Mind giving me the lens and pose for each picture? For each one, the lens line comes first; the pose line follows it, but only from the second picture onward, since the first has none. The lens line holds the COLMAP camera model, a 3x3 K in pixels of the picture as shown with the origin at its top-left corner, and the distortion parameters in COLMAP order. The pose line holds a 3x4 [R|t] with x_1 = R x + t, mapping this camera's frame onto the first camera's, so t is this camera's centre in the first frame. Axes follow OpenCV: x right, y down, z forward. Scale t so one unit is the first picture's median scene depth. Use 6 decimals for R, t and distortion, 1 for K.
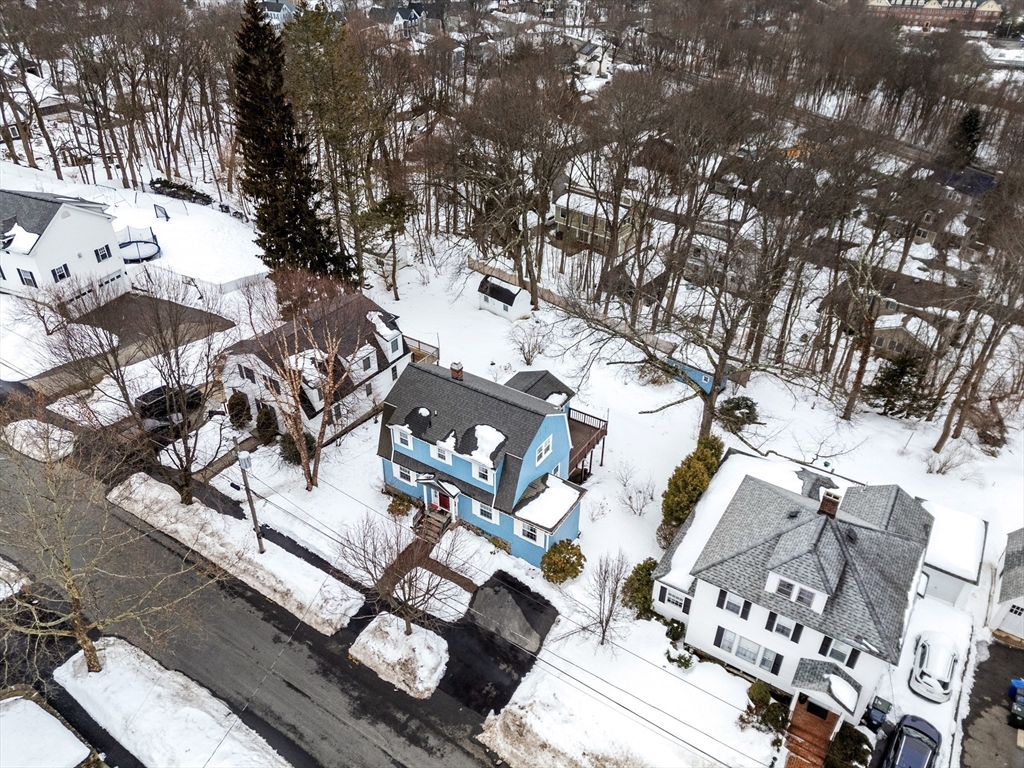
lens RADIAL K [[762.1, 0, 509.6], [0, 762.1, 386.7], [0, 0, 1]] dist [0.032206, -0.024207]
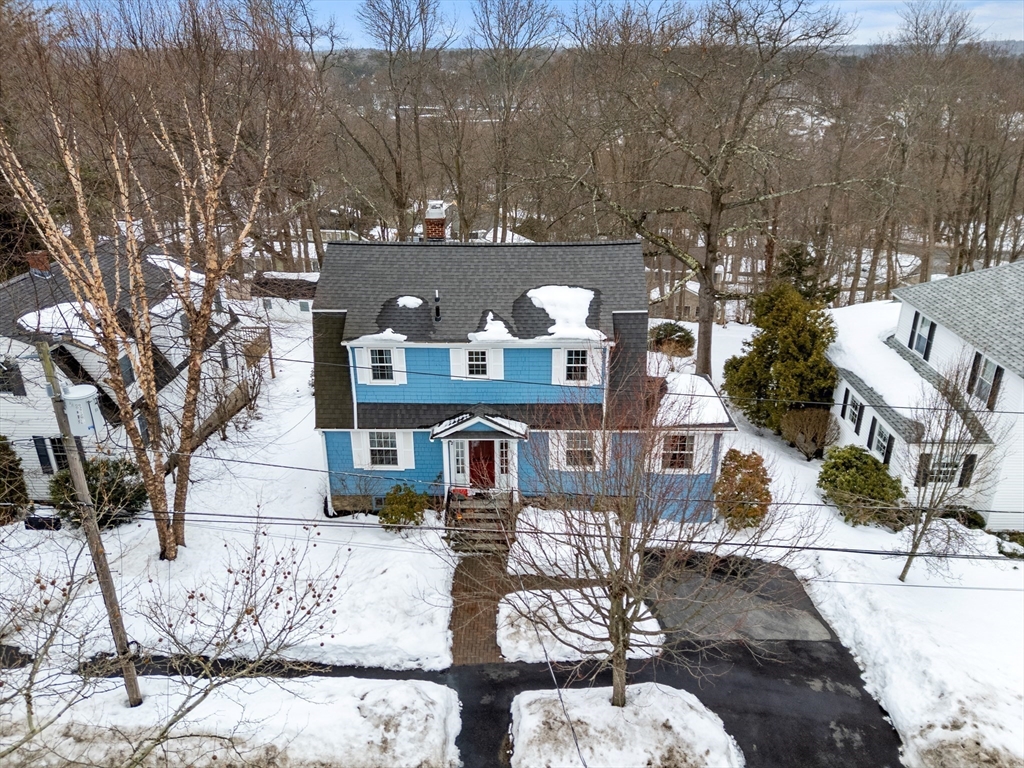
lens RADIAL K [[762.1, 0, 513.0], [0, 762.1, 383.7], [0, 0, 1]] dist [0.032206, -0.024207]
pose [[0.846923, -0.209903, 0.488531, -0.278442], [0.302315, 0.945917, -0.117673, 0.146685], [-0.437409, 0.247350, 0.864576, 0.481426]]
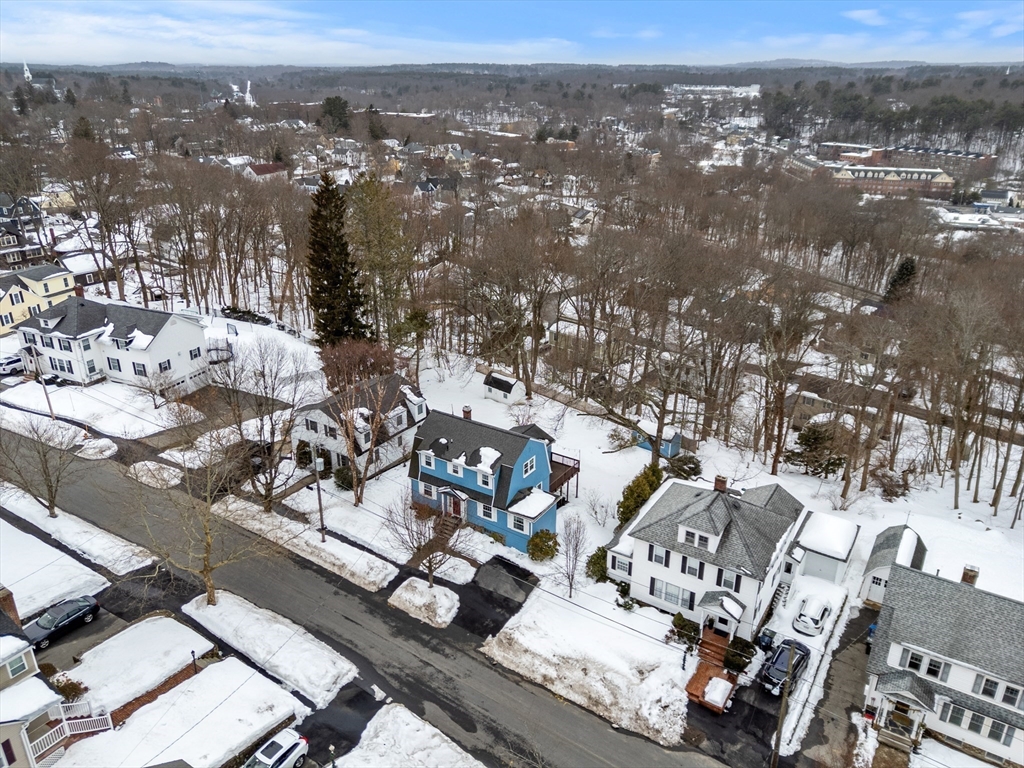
lens RADIAL K [[762.1, 0, 507.4], [0, 762.1, 381.6], [0, 0, 1]] dist [0.032206, -0.024207]
pose [[0.999926, -0.002708, -0.011902, 0.019511], [0.000232, 0.979126, -0.203256, 0.186661], [0.012203, 0.203238, 0.979053, -0.345299]]
